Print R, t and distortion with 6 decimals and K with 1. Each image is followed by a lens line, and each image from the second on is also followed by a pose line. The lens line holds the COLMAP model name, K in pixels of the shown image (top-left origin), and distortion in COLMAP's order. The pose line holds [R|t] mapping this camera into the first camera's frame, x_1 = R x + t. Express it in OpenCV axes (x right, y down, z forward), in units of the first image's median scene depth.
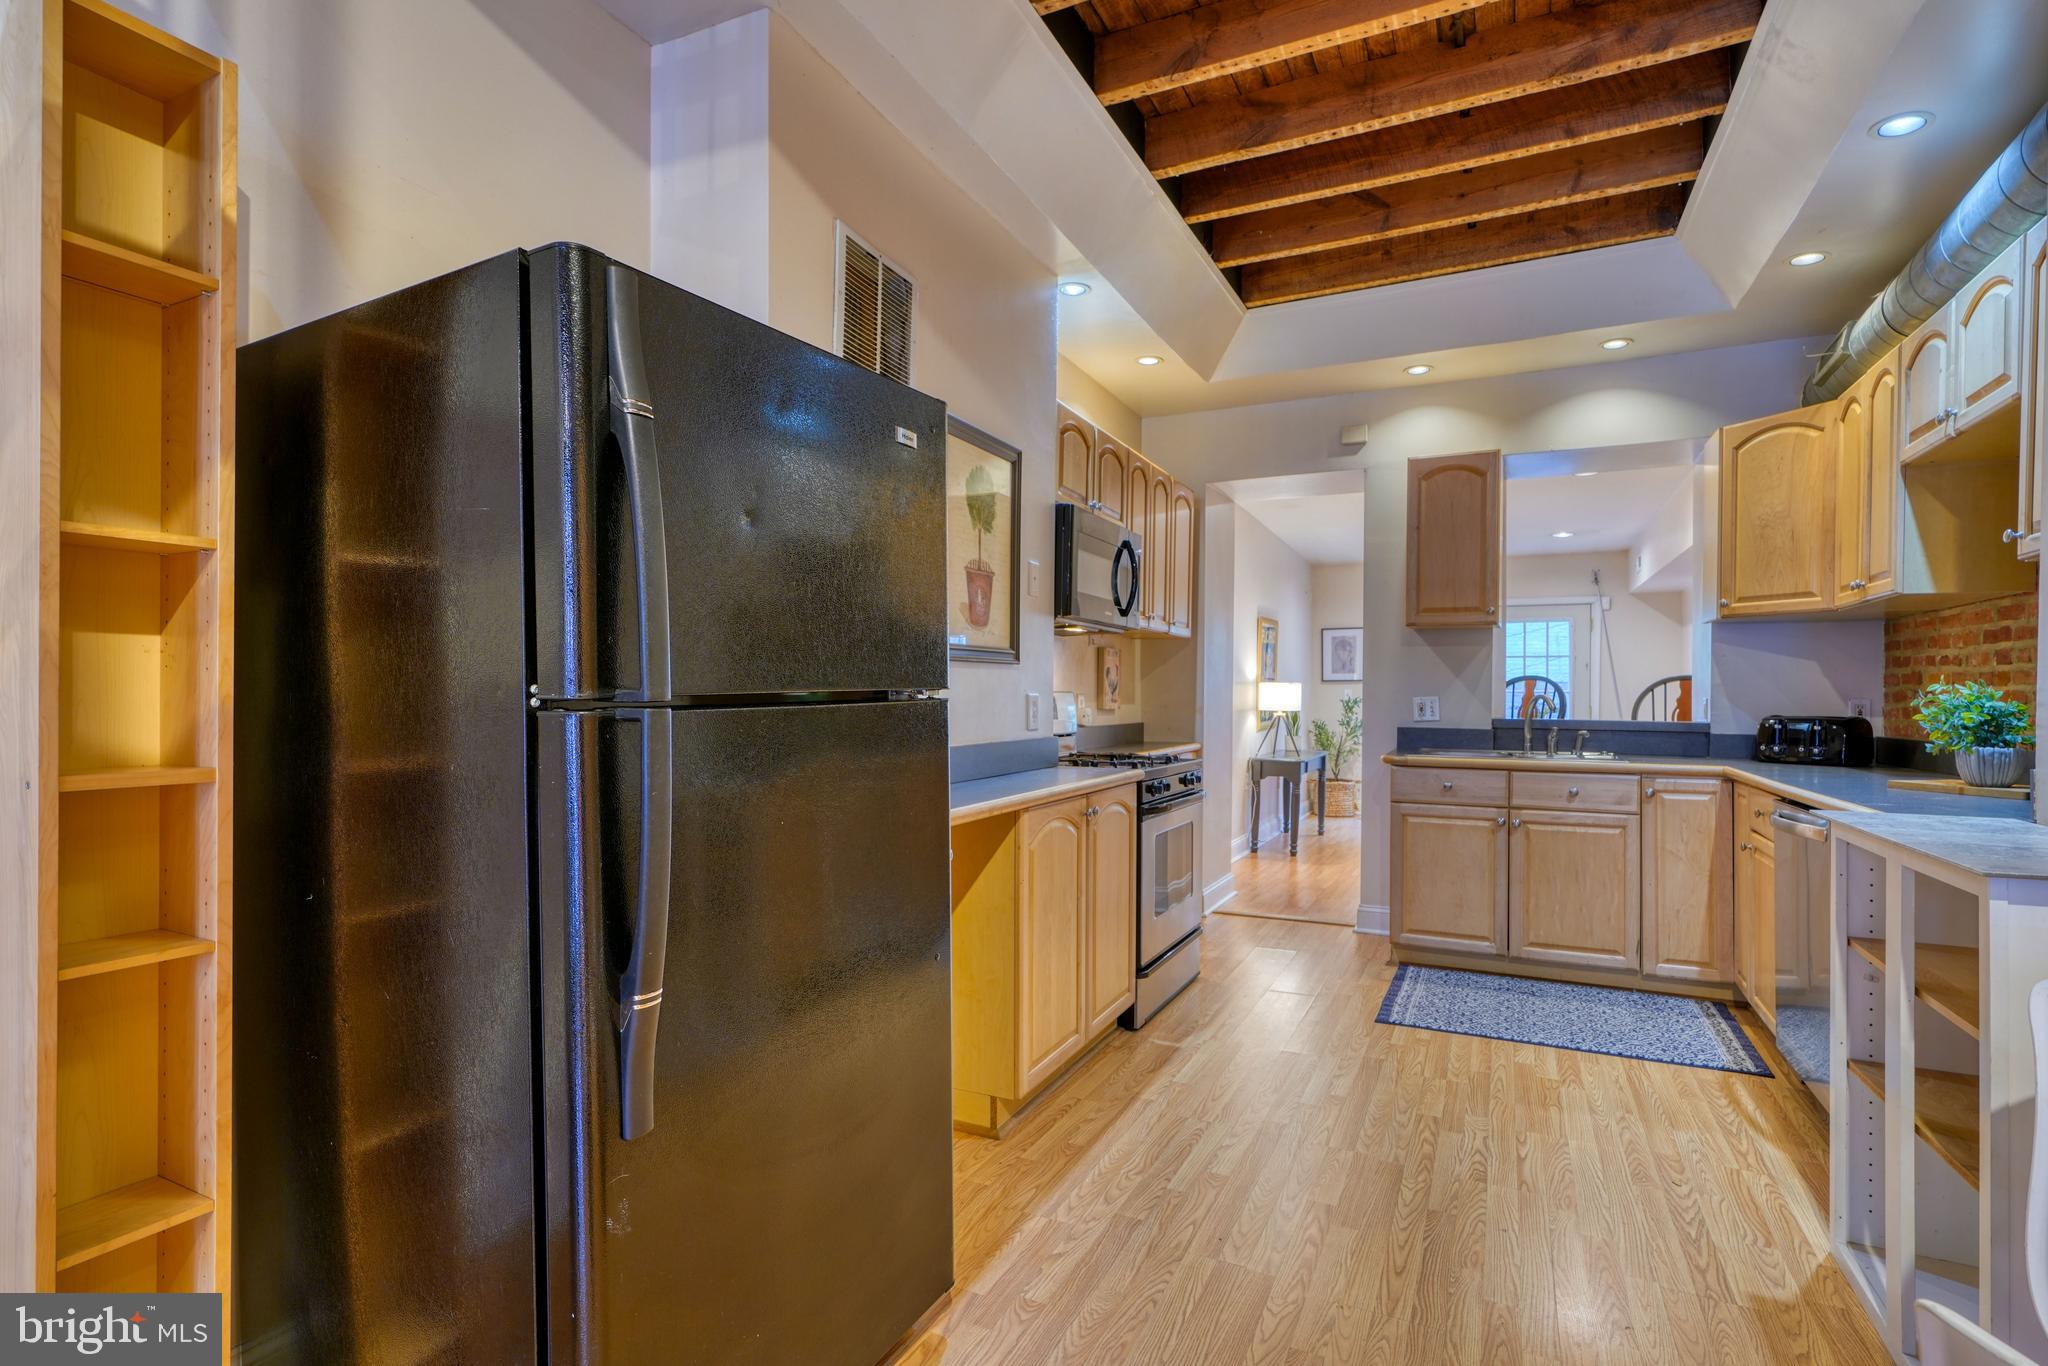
lens RADIAL K [[988.3, 0, 1026.6], [0, 988.3, 700.2], [0, 0, 1]] dist [-0.003029, -0.000005]
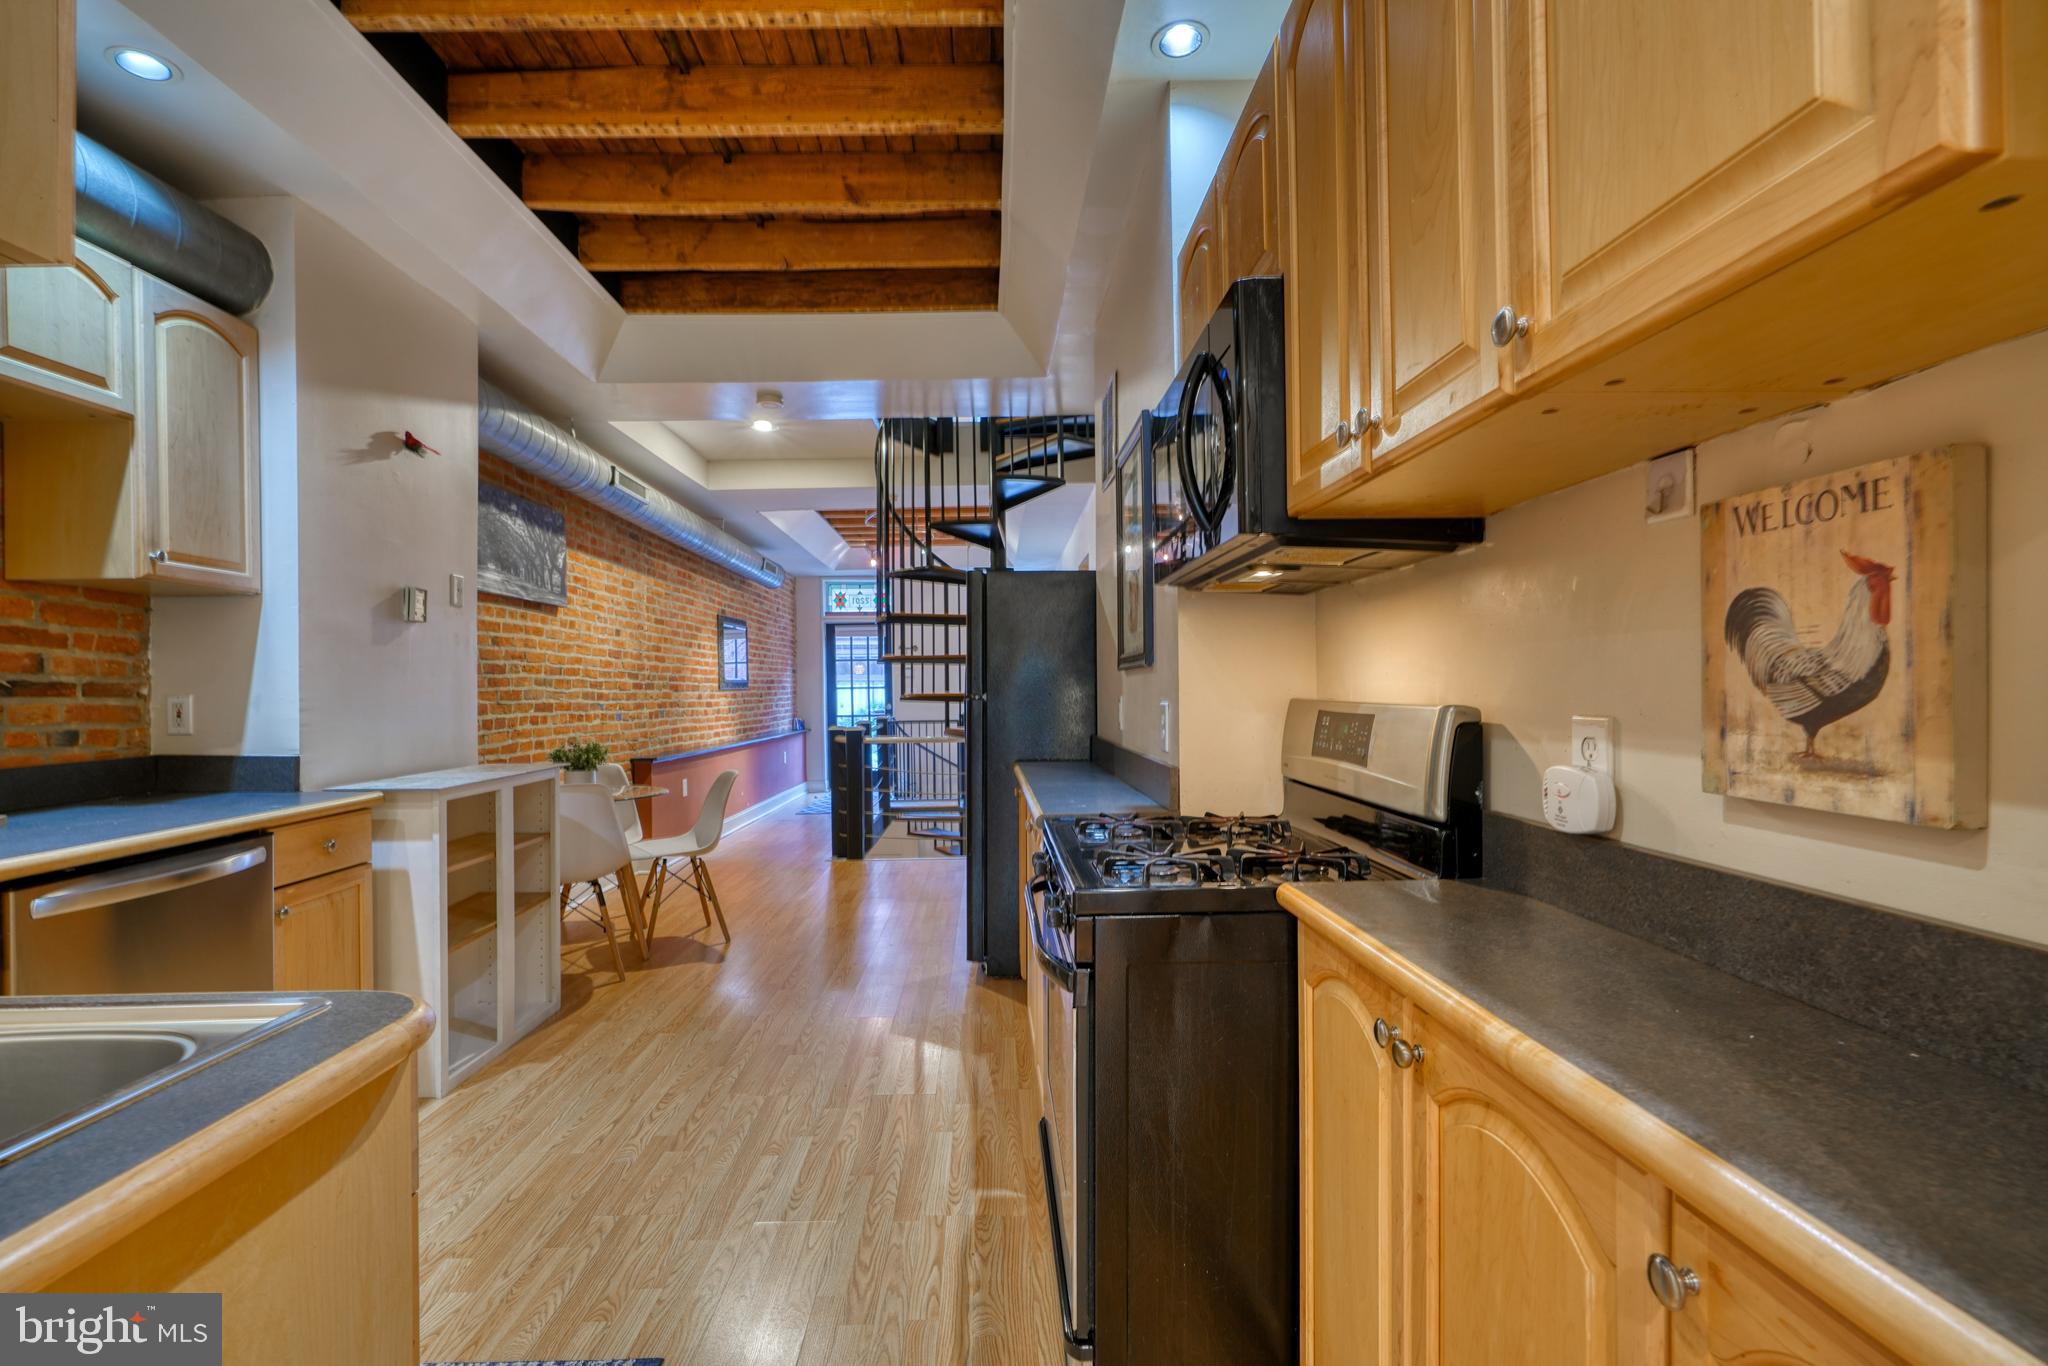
lens RADIAL K [[936.3, 0, 1012.9], [0, 936.3, 682.2], [0, 0, 1]] dist [-0.010373, 0.003560]
pose [[-0.889321, -0.001755, -0.457280, 0.408181], [-0.001055, 0.999998, -0.001788, -0.018845], [0.457283, -0.001108, -0.889321, 1.490158]]
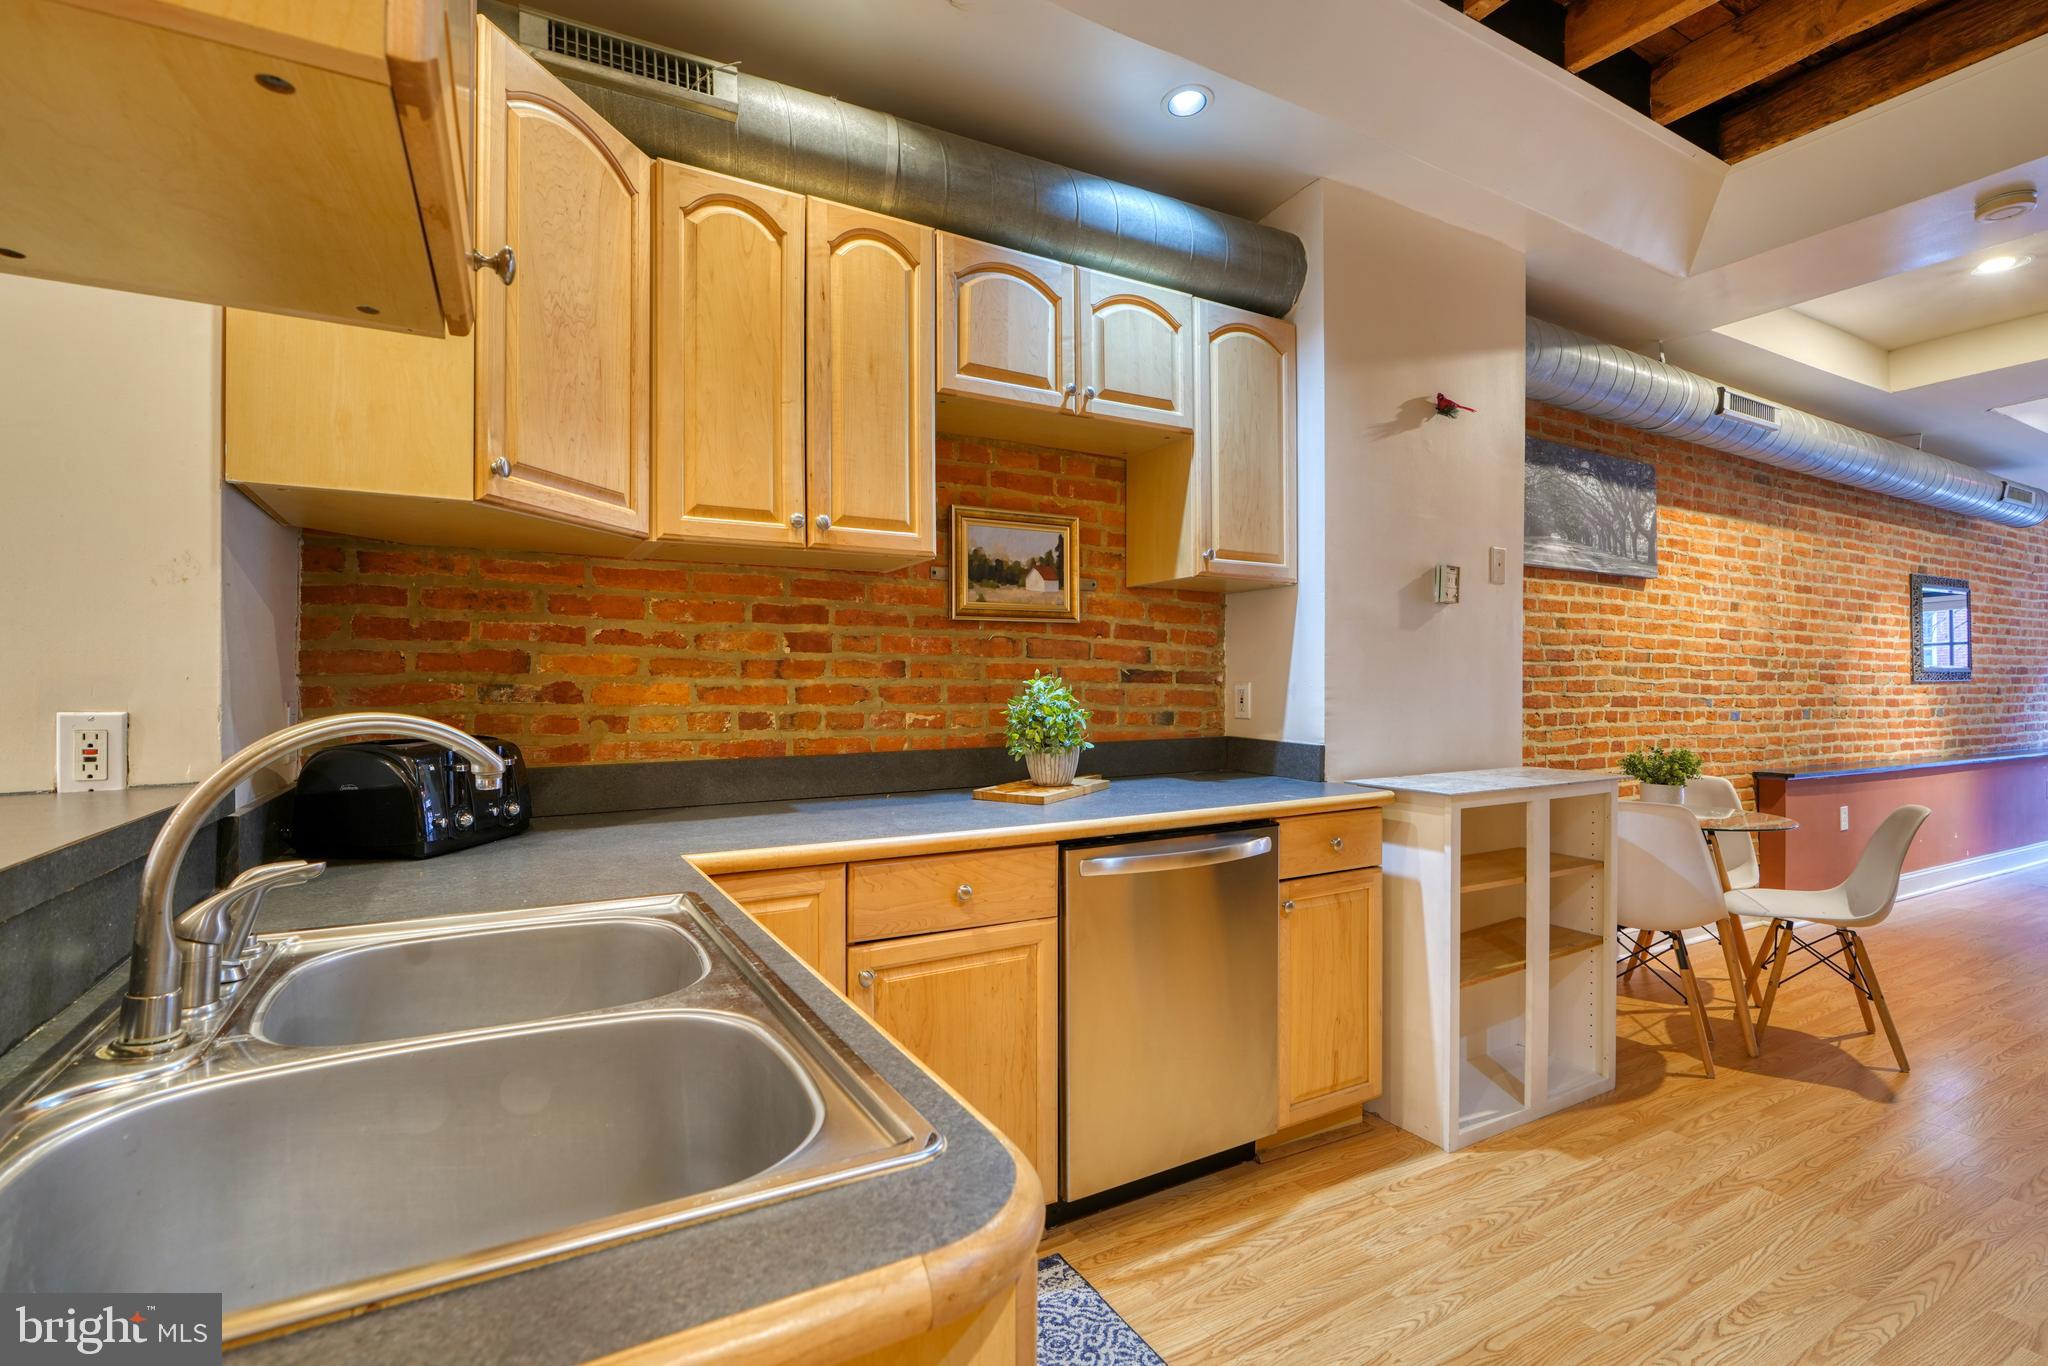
lens RADIAL K [[936.3, 0, 1025.6], [0, 936.3, 686.5], [0, 0, 1]] dist [-0.010373, 0.003560]
pose [[-0.824056, -0.008048, 0.566451, 0.349874], [-0.000696, 0.999913, 0.013194, -0.016071], [-0.566508, 0.010478, -0.823990, 1.300794]]
